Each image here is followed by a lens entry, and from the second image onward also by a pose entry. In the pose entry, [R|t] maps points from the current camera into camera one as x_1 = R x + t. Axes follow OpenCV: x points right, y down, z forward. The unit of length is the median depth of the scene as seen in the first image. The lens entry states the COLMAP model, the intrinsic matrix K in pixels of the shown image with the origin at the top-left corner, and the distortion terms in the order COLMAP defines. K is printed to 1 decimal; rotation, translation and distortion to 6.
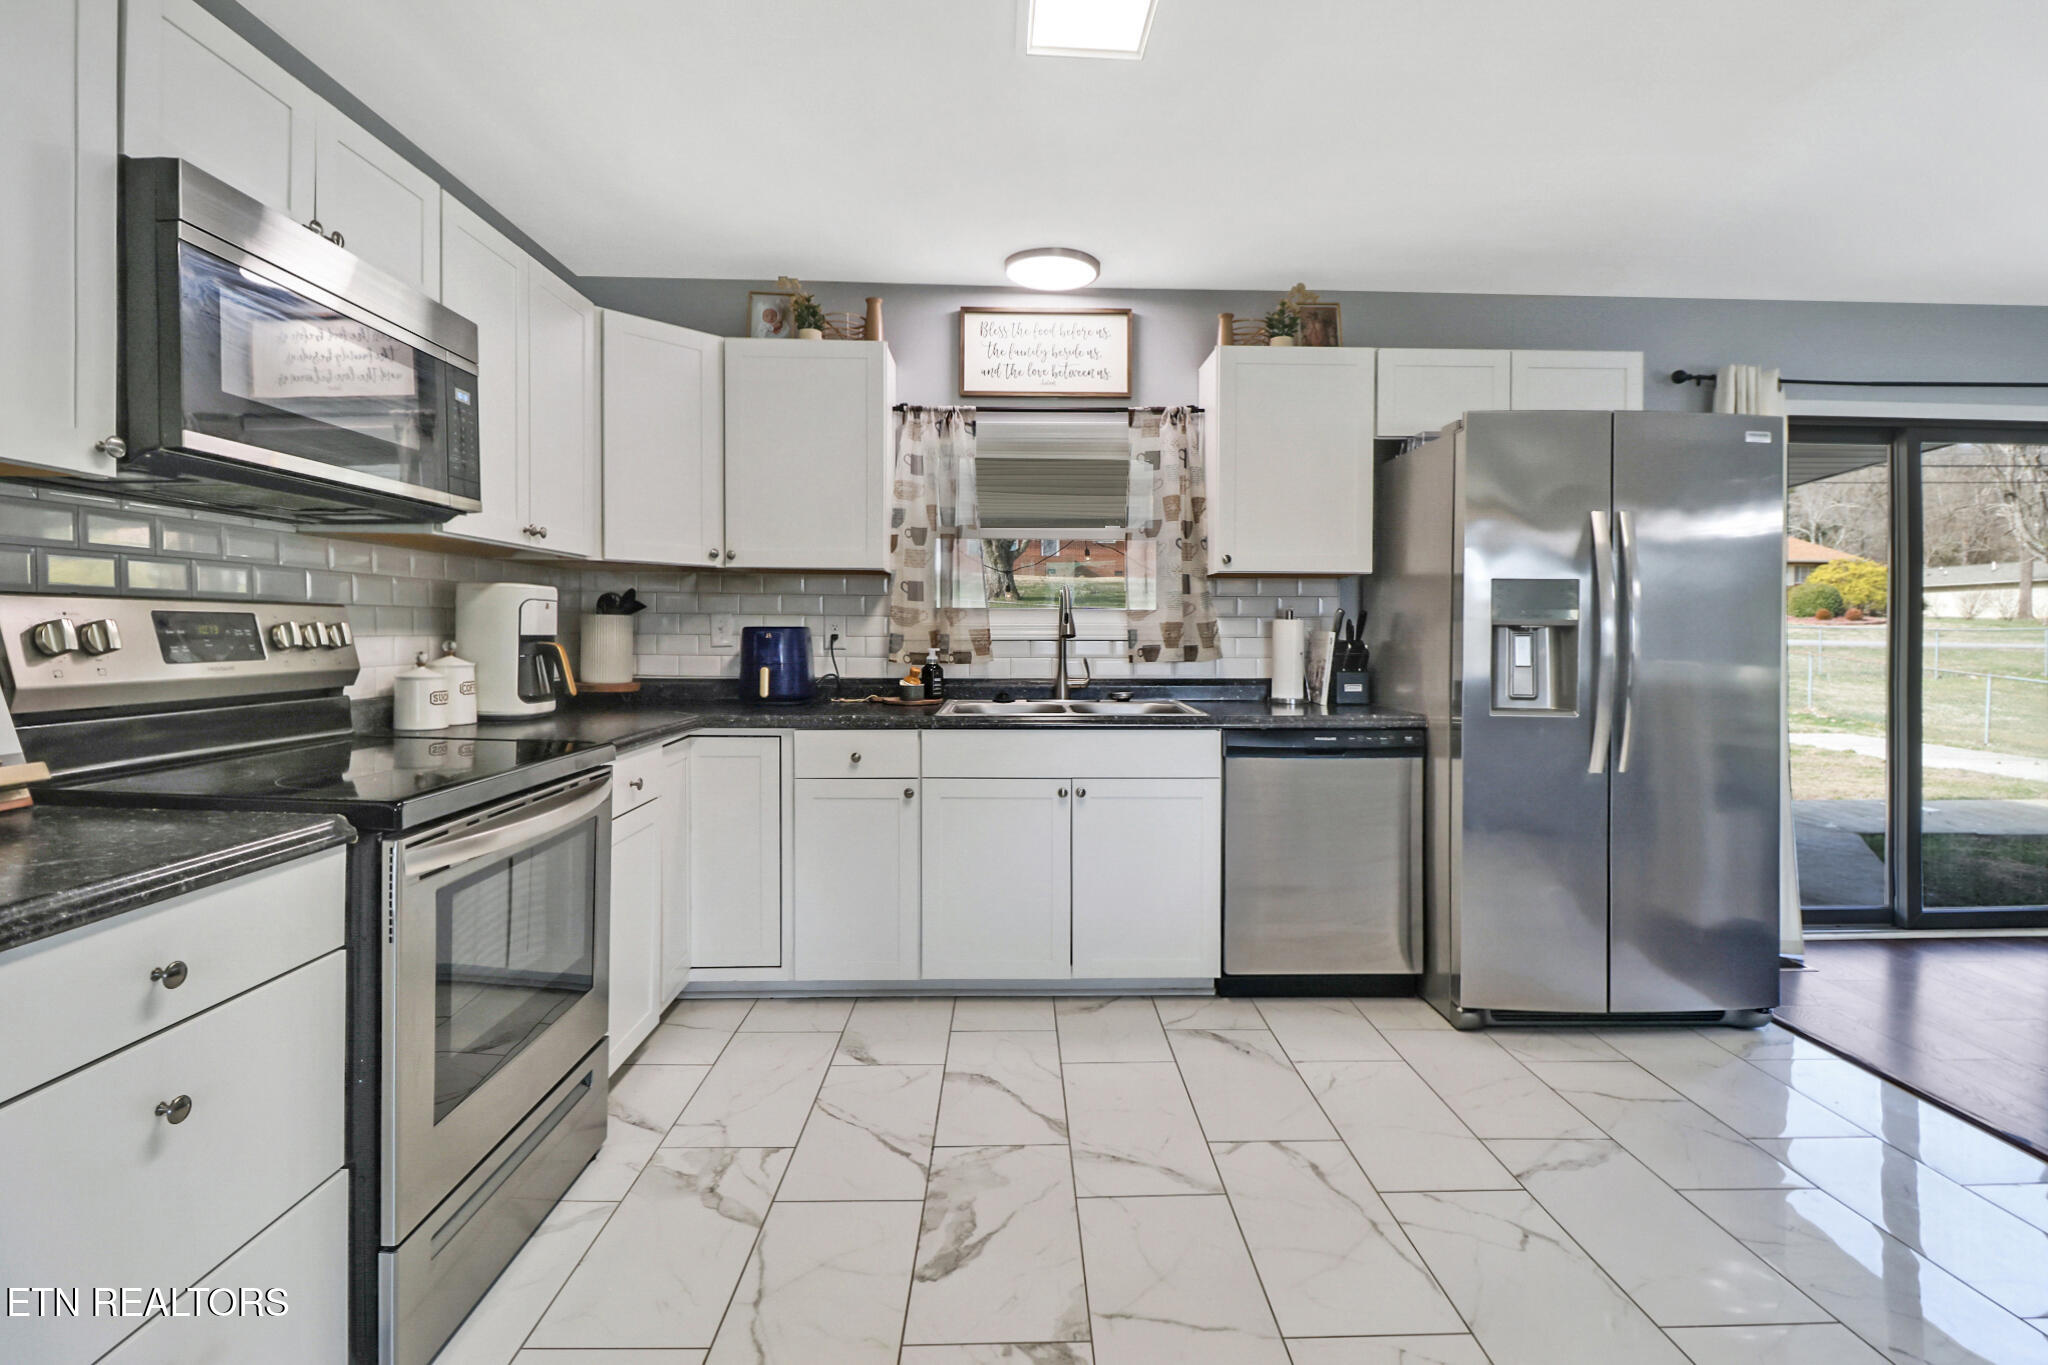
lens RADIAL K [[945.5, 0, 1021.7], [0, 945.5, 648.9], [0, 0, 1]] dist [0.001866, -0.012974]
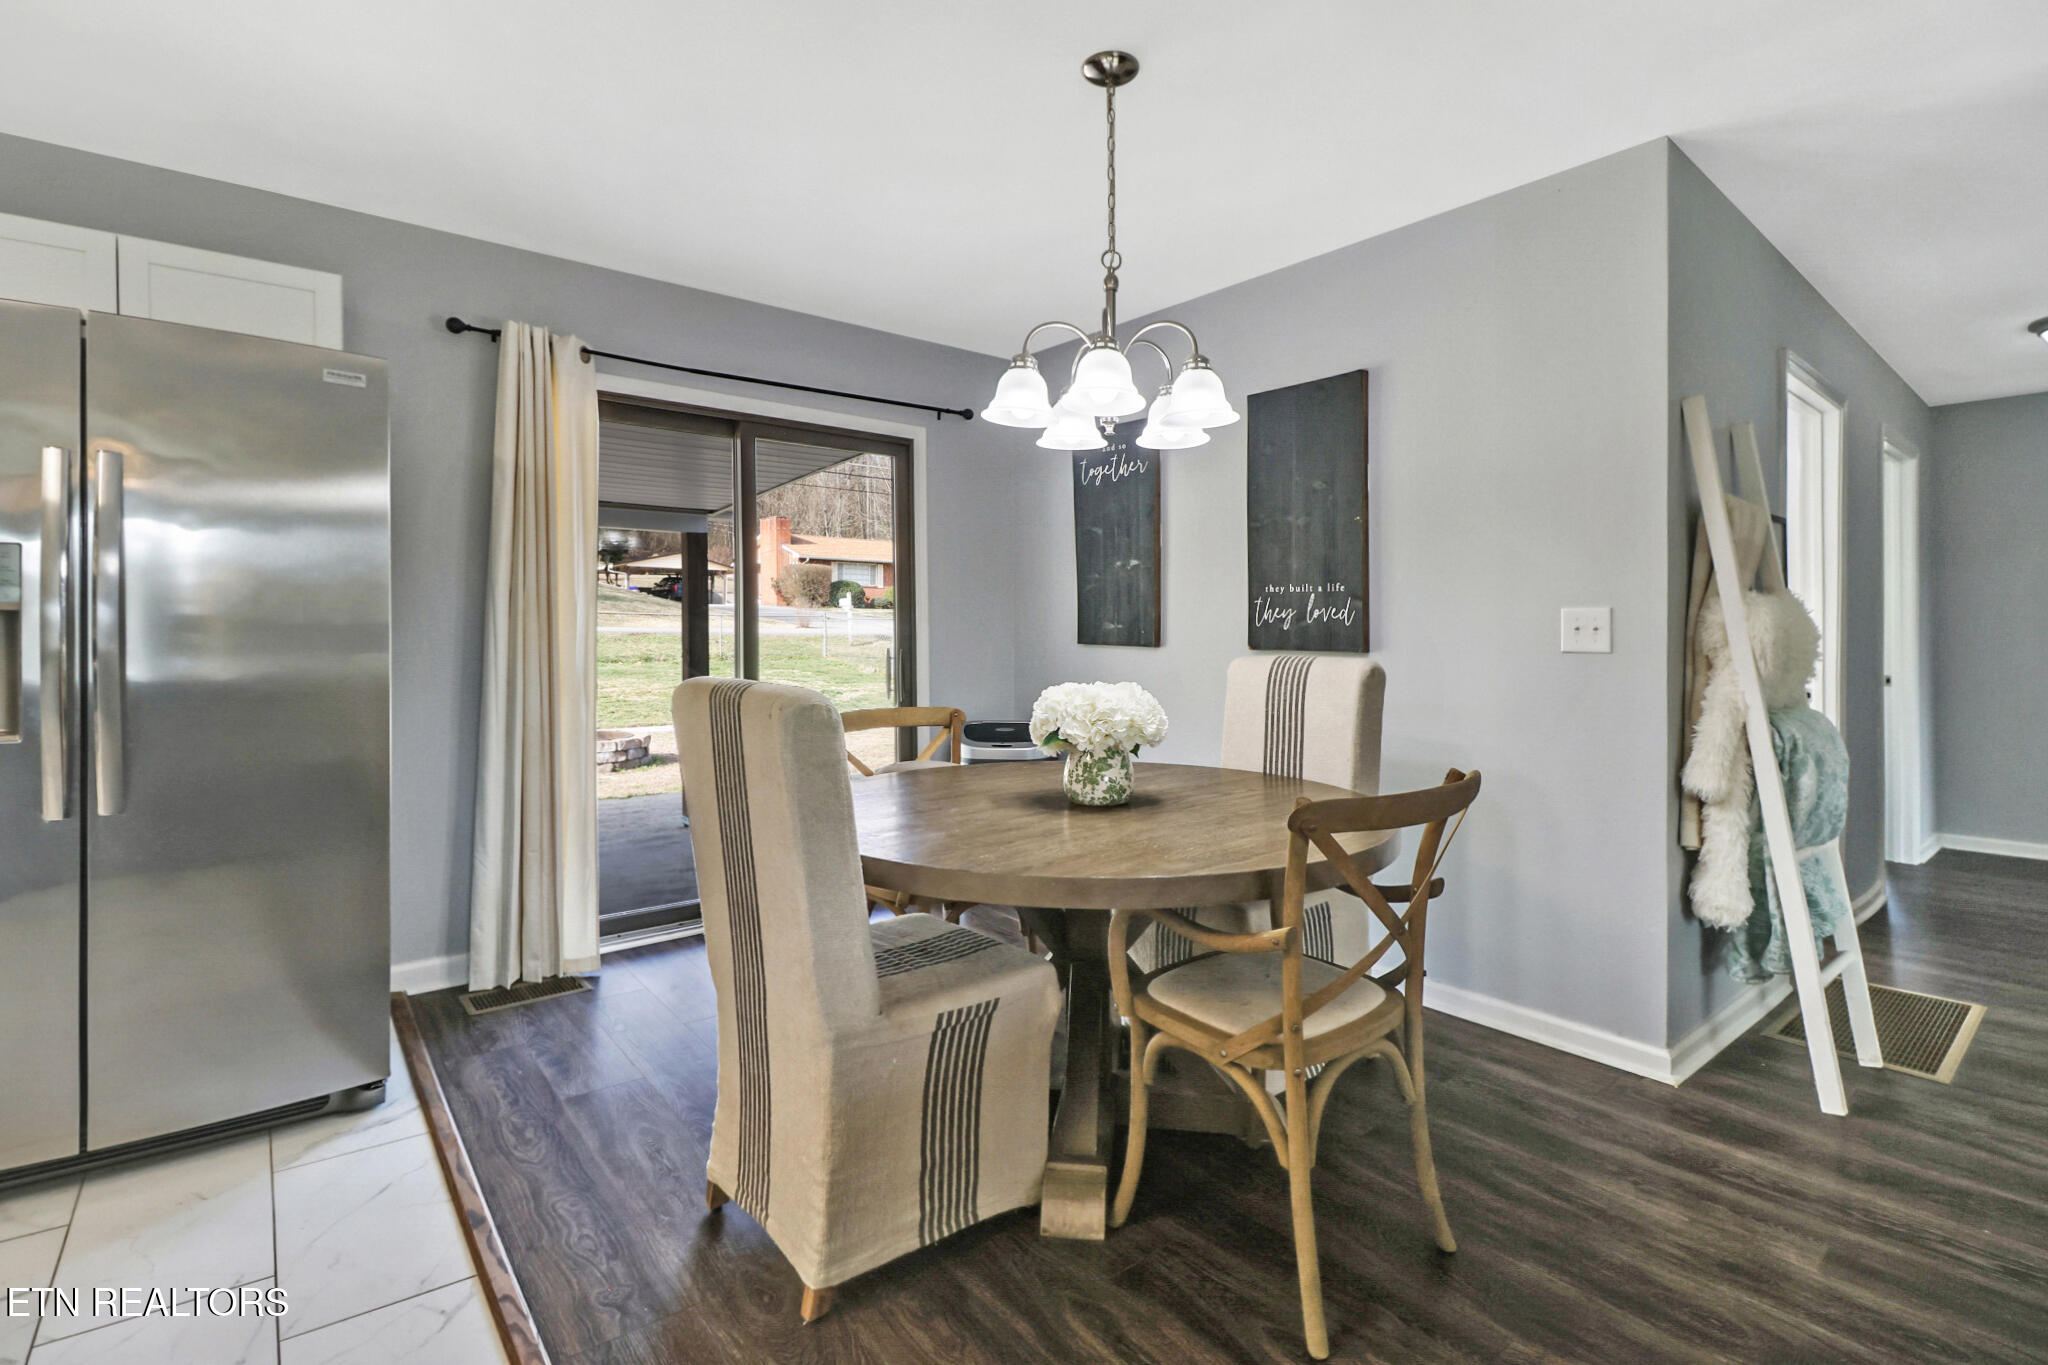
lens RADIAL K [[945.5, 0, 1005.8], [0, 945.5, 631.0], [0, 0, 1]] dist [0.001866, -0.012974]
pose [[0.794154, -0.002035, 0.607714, 0.622762], [0.008062, 0.999942, -0.007187, 0.001118], [-0.607664, 0.010607, 0.794124, 0.012952]]
